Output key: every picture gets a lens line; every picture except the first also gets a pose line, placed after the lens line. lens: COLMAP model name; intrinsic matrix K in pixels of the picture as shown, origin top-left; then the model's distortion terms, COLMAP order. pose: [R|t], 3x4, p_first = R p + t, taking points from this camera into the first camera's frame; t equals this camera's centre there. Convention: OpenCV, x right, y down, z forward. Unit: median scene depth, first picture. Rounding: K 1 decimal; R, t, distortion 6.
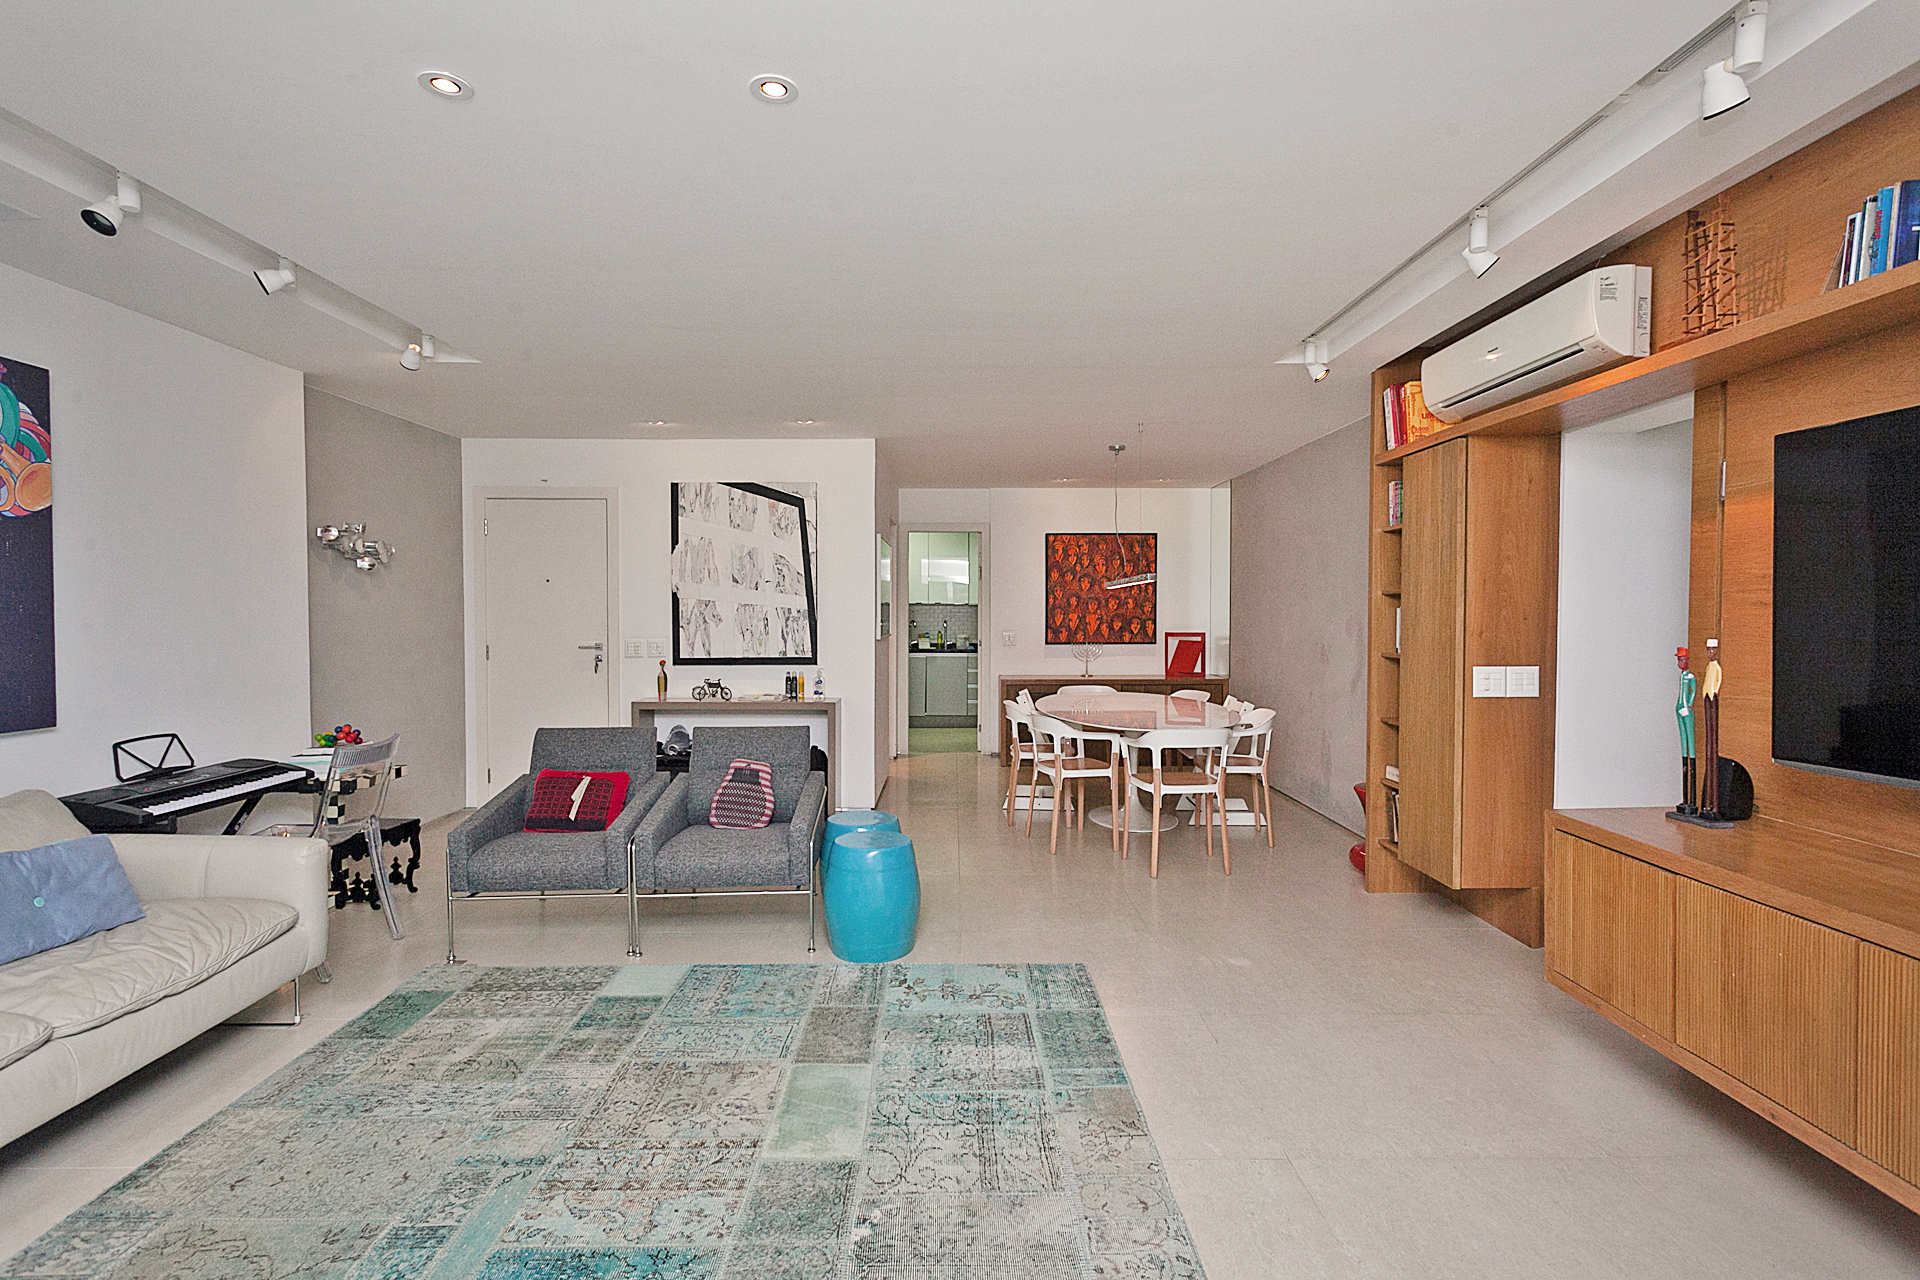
lens RADIAL K [[913.2, 0, 964.6], [0, 913.2, 635.0], [0, 0, 1]] dist [-0.007993, 0.006386]
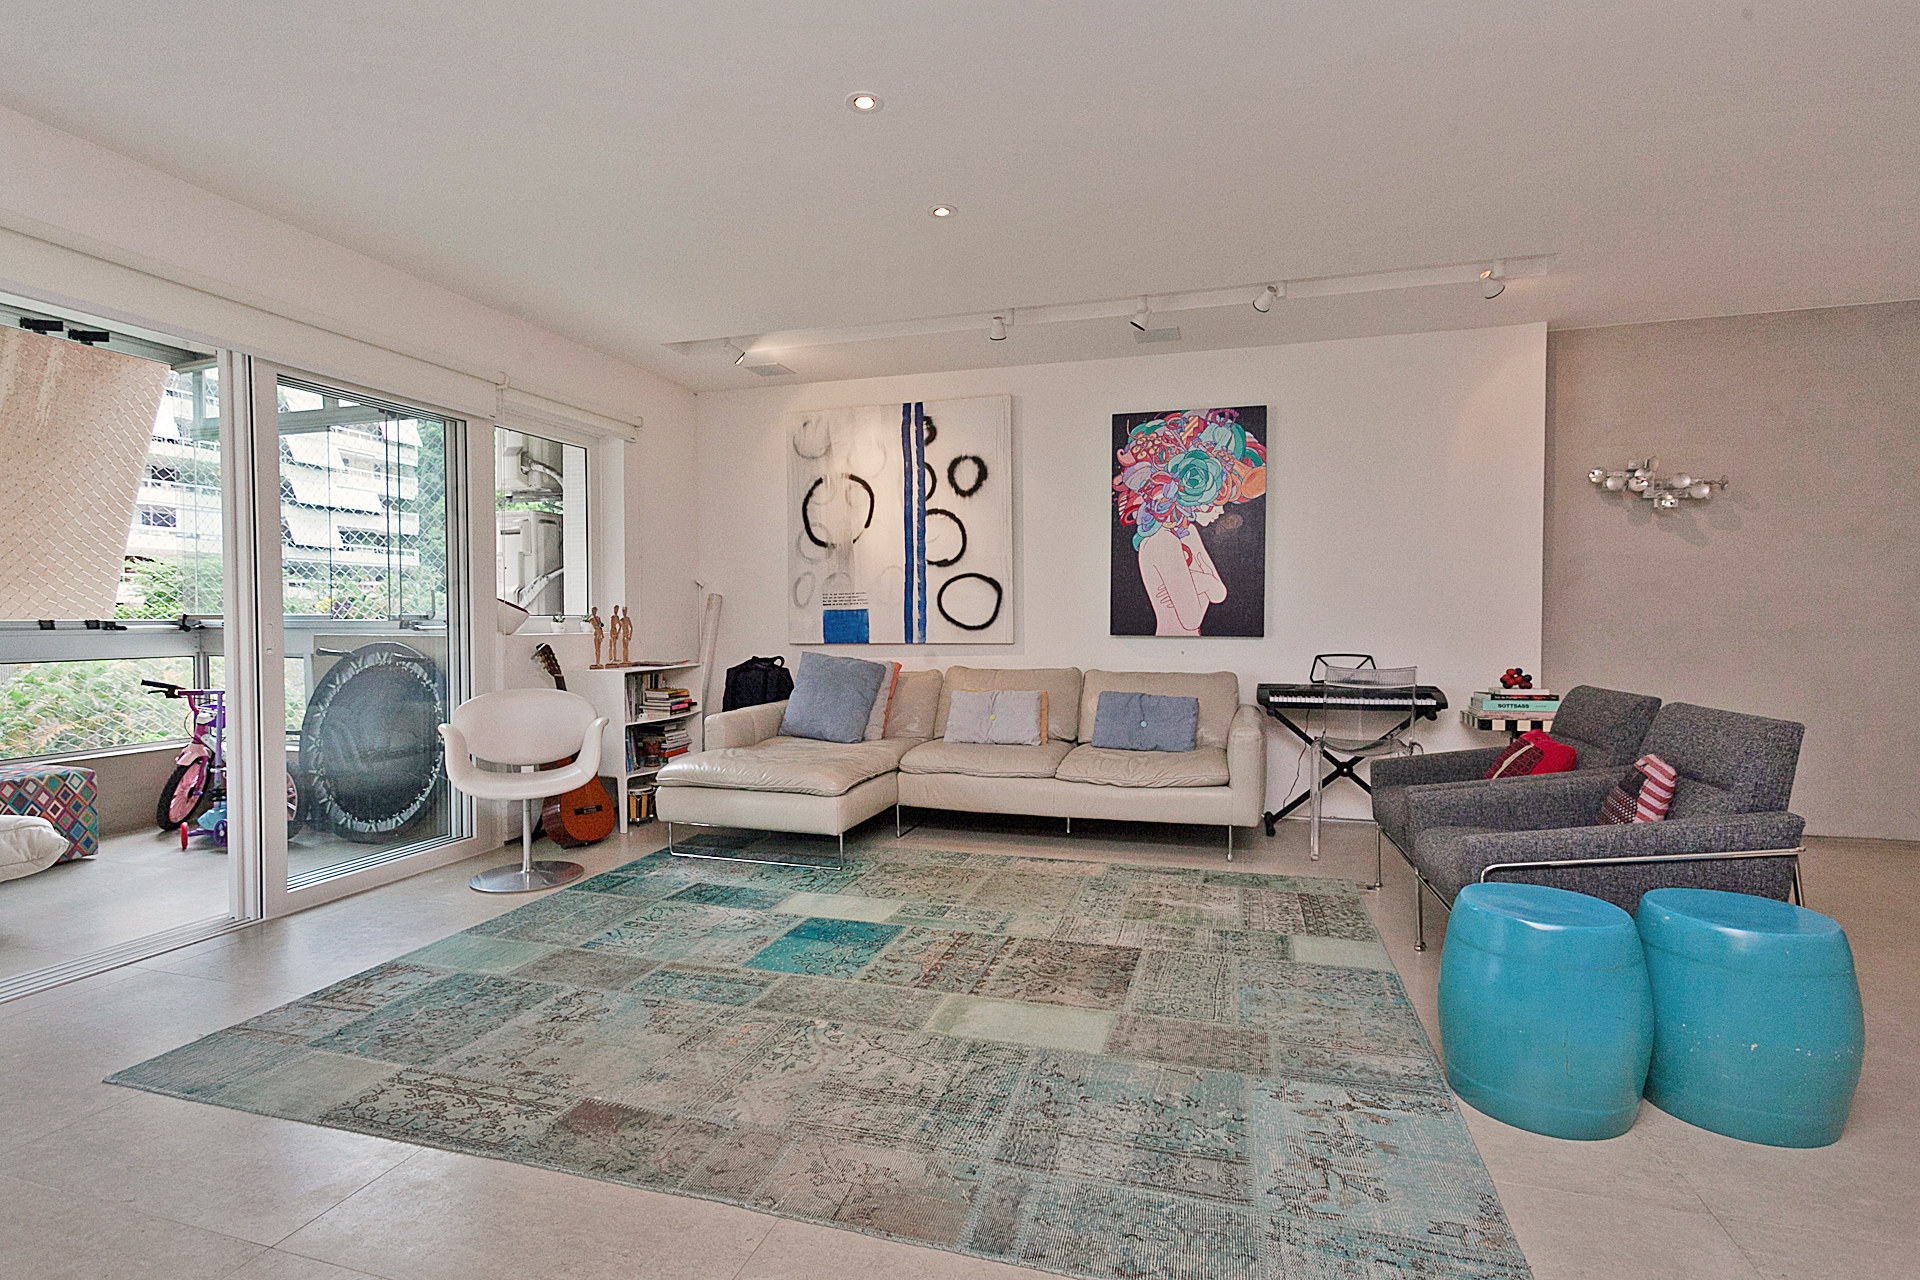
lens RADIAL K [[913.2, 0, 965.6], [0, 913.2, 625.3], [0, 0, 1]] dist [-0.007993, 0.006386]
pose [[-0.306274, 0.010673, -0.951884, 0.462290], [-0.023767, 0.999540, 0.018854, 0.047129], [0.951647, 0.028398, -0.305879, 0.729301]]
